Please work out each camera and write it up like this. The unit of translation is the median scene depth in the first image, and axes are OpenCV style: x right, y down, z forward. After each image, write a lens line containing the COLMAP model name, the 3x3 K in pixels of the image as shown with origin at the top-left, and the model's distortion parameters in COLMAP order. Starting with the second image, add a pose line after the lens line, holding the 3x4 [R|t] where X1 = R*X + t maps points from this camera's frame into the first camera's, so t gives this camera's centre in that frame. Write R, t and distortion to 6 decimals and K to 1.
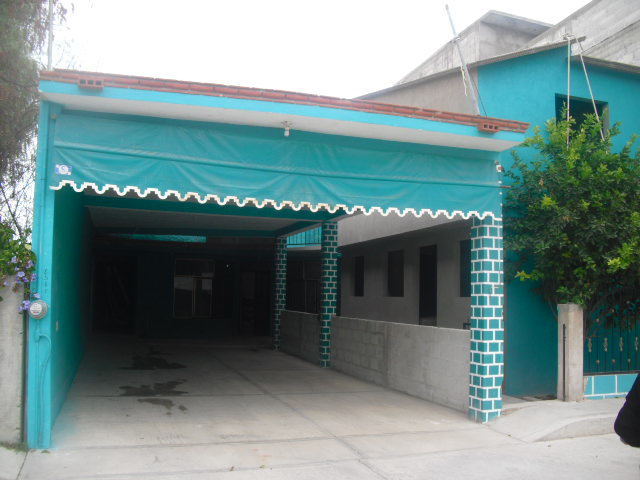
lens RADIAL K [[658.8, 0, 321.3], [0, 658.8, 241.4], [0, 0, 1]] dist [-0.128800, 0.000000]
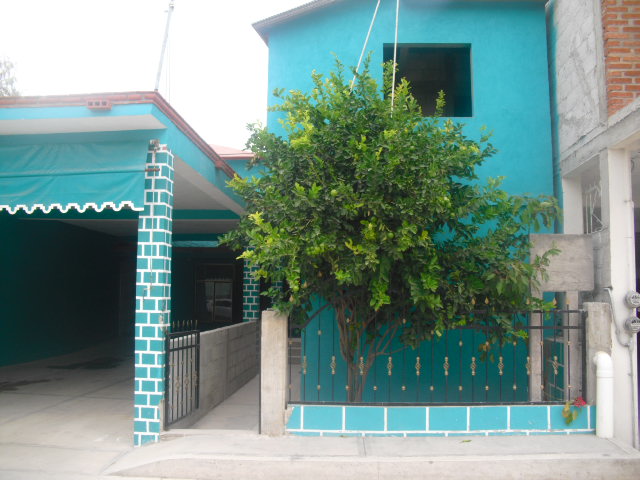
lens RADIAL K [[658.8, 0, 319.7], [0, 658.8, 239.5], [0, 0, 1]] dist [-0.128800, 0.000000]
pose [[0.907469, -0.041028, -0.418111, 0.782745], [0.037362, 0.999158, -0.016954, 0.027399], [0.418455, -0.000236, 0.908238, 0.303005]]
